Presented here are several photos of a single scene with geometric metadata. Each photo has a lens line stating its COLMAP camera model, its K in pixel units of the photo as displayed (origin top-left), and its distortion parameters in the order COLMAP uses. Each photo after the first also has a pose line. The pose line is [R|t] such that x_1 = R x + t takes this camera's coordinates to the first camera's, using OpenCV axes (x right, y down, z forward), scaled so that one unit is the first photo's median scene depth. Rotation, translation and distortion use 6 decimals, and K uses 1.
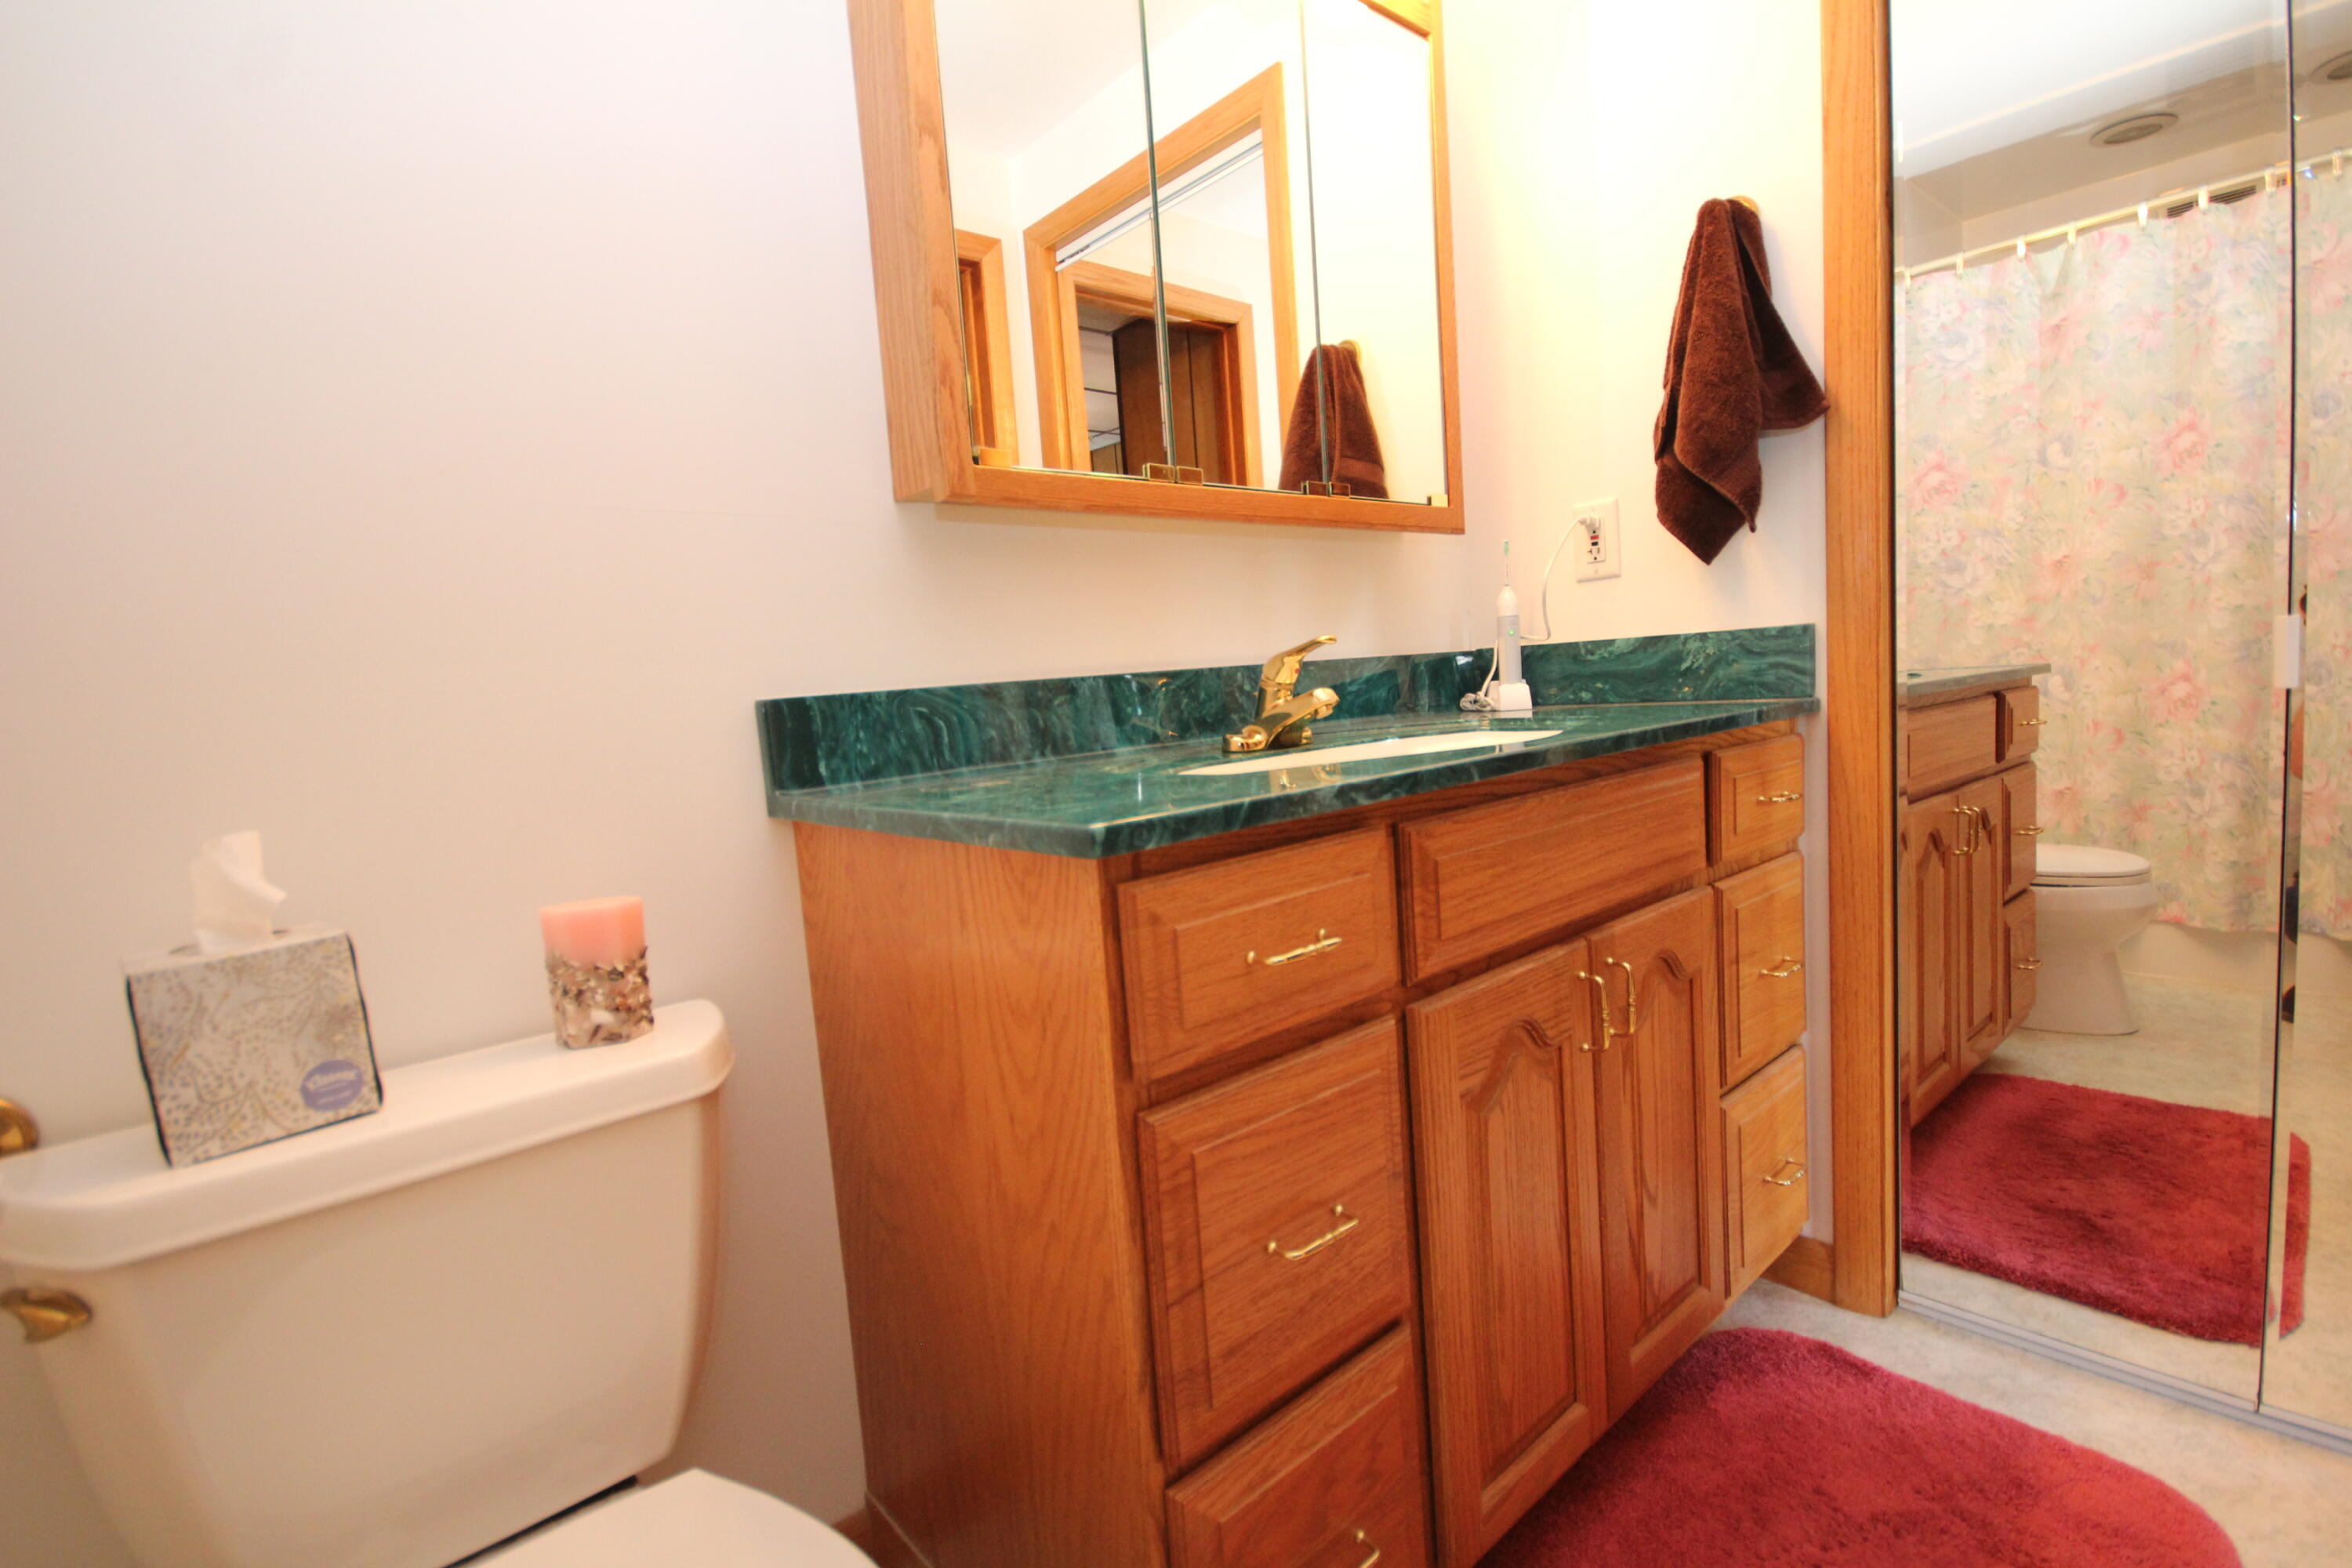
lens RADIAL K [[1086.9, 0, 1184.2], [0, 1086.9, 786.8], [0, 0, 1]] dist [-0.002784, -0.003111]
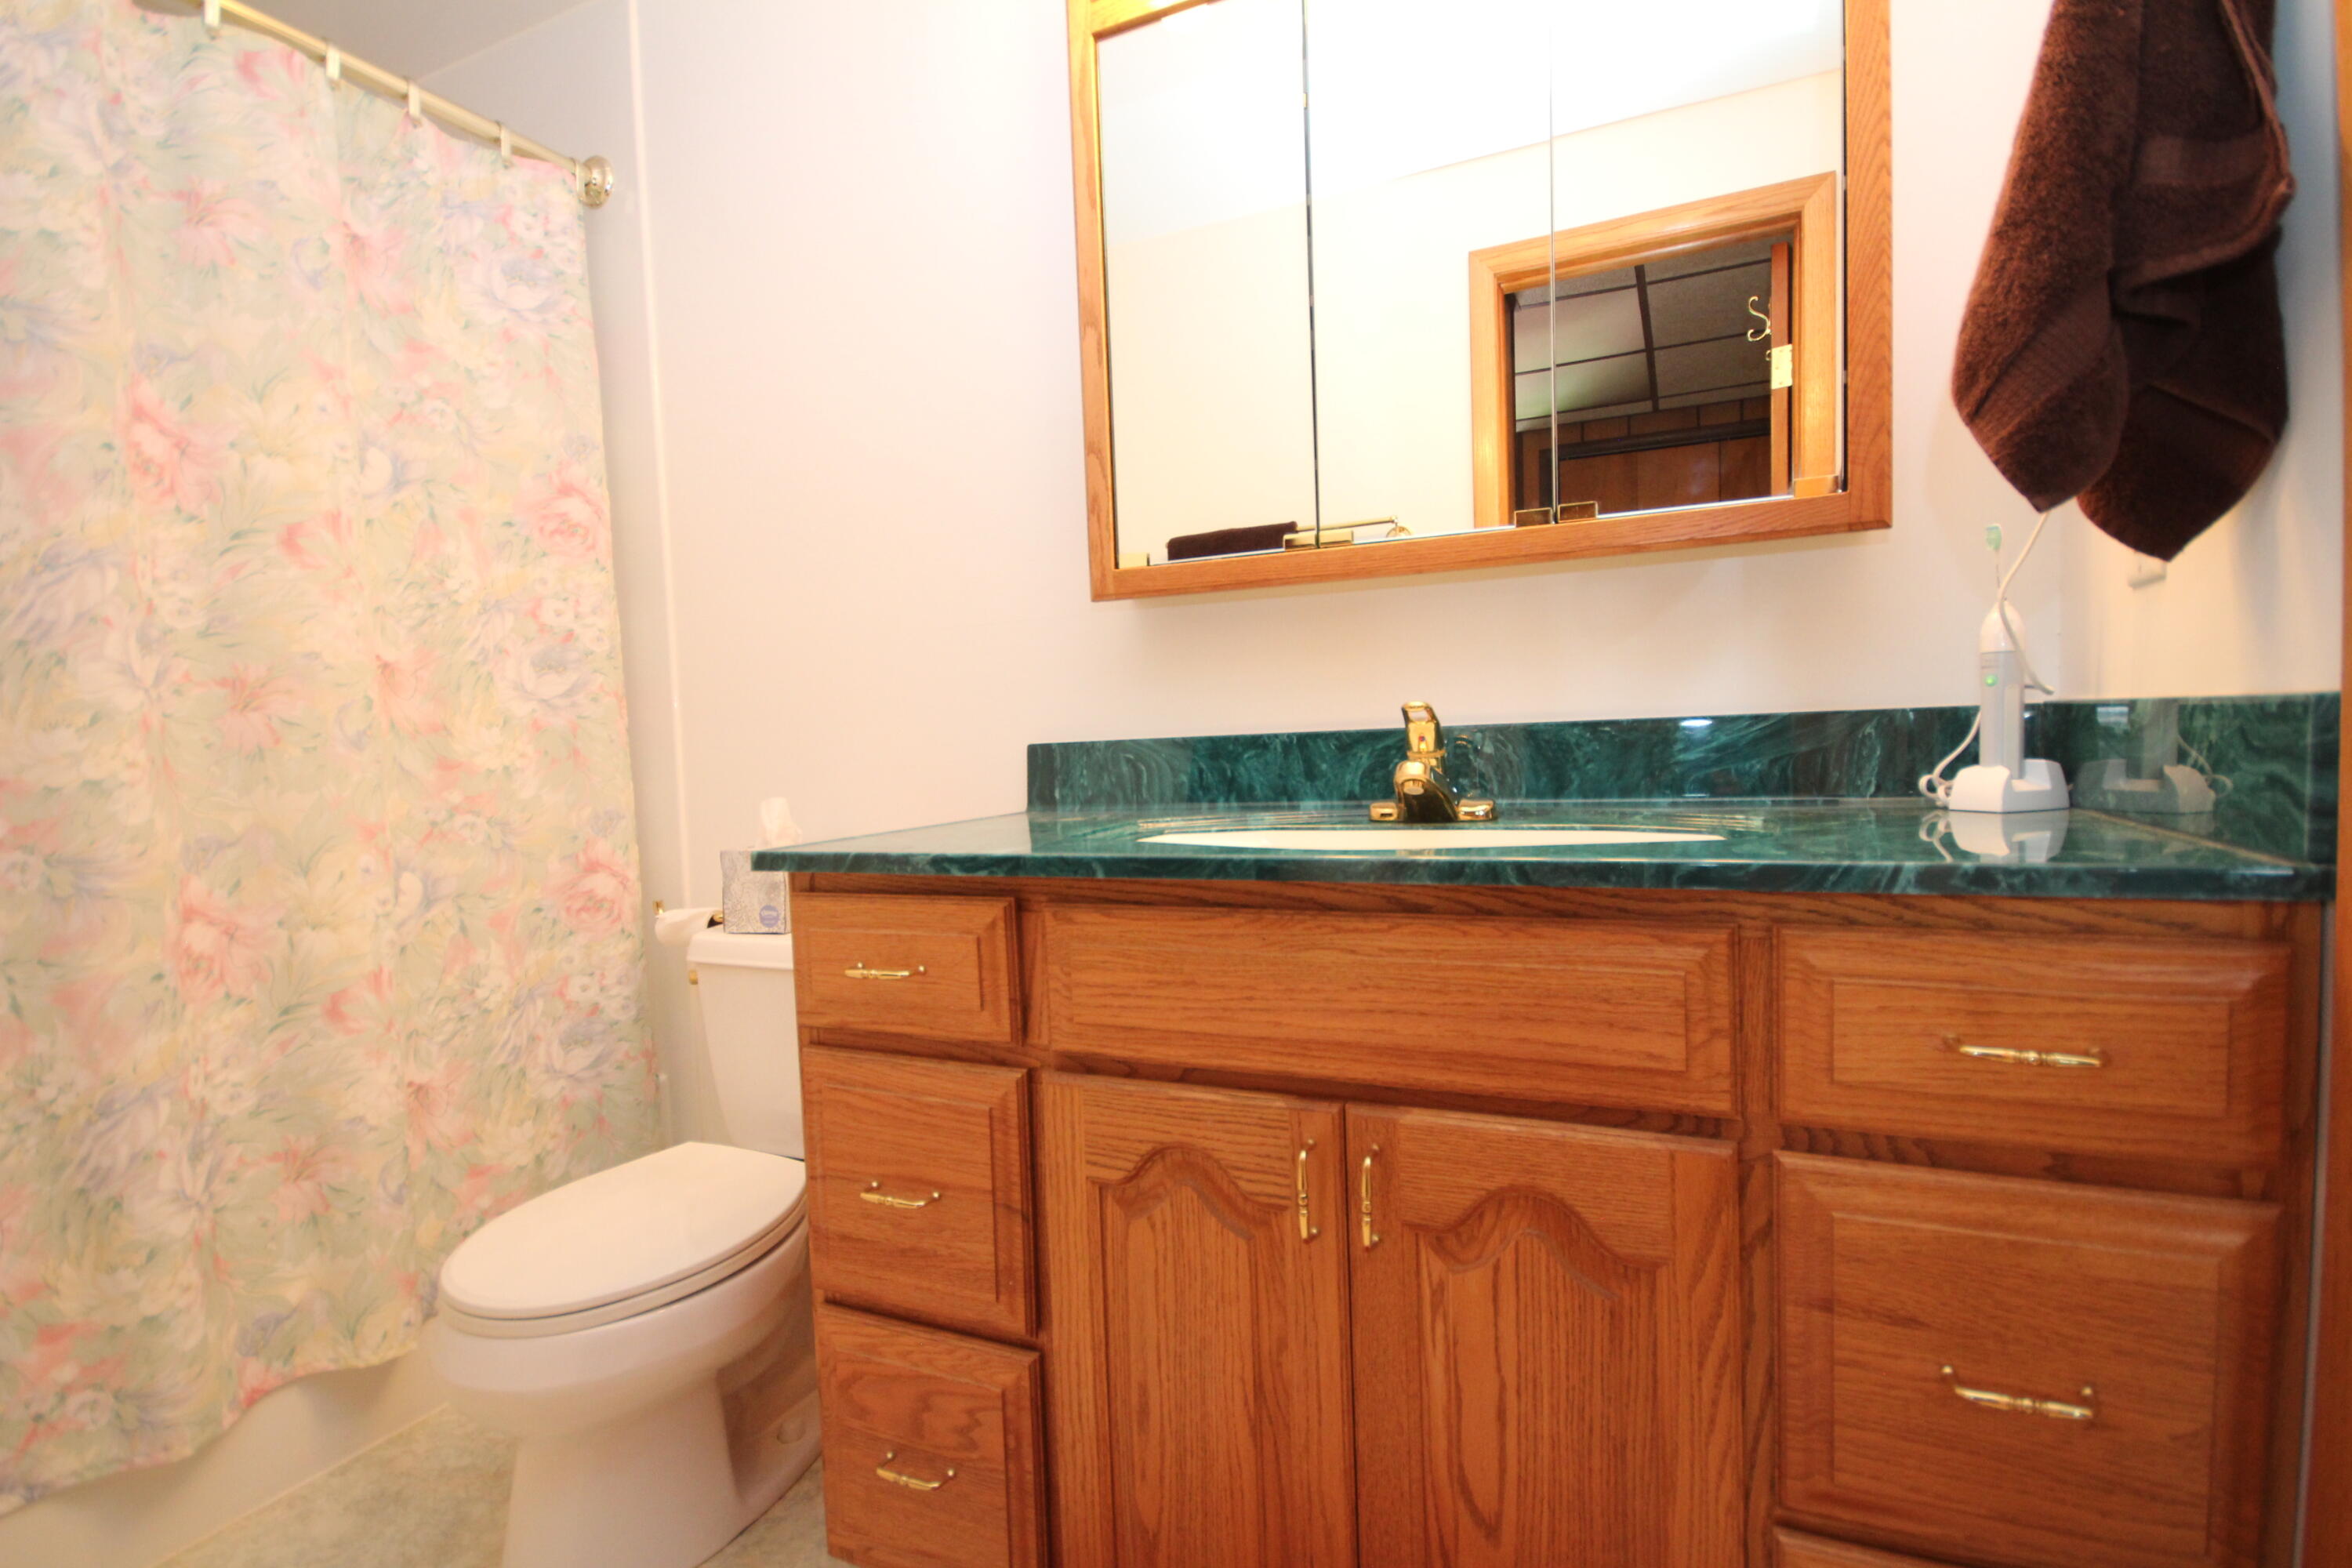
lens RADIAL K [[1086.9, 0, 1189.1], [0, 1086.9, 791.2], [0, 0, 1]] dist [-0.002784, -0.003111]
pose [[0.417389, 0.104336, -0.902718, 0.980977], [-0.080602, 0.993722, 0.077586, -0.138632], [0.905146, 0.040378, 0.423178, 0.530251]]
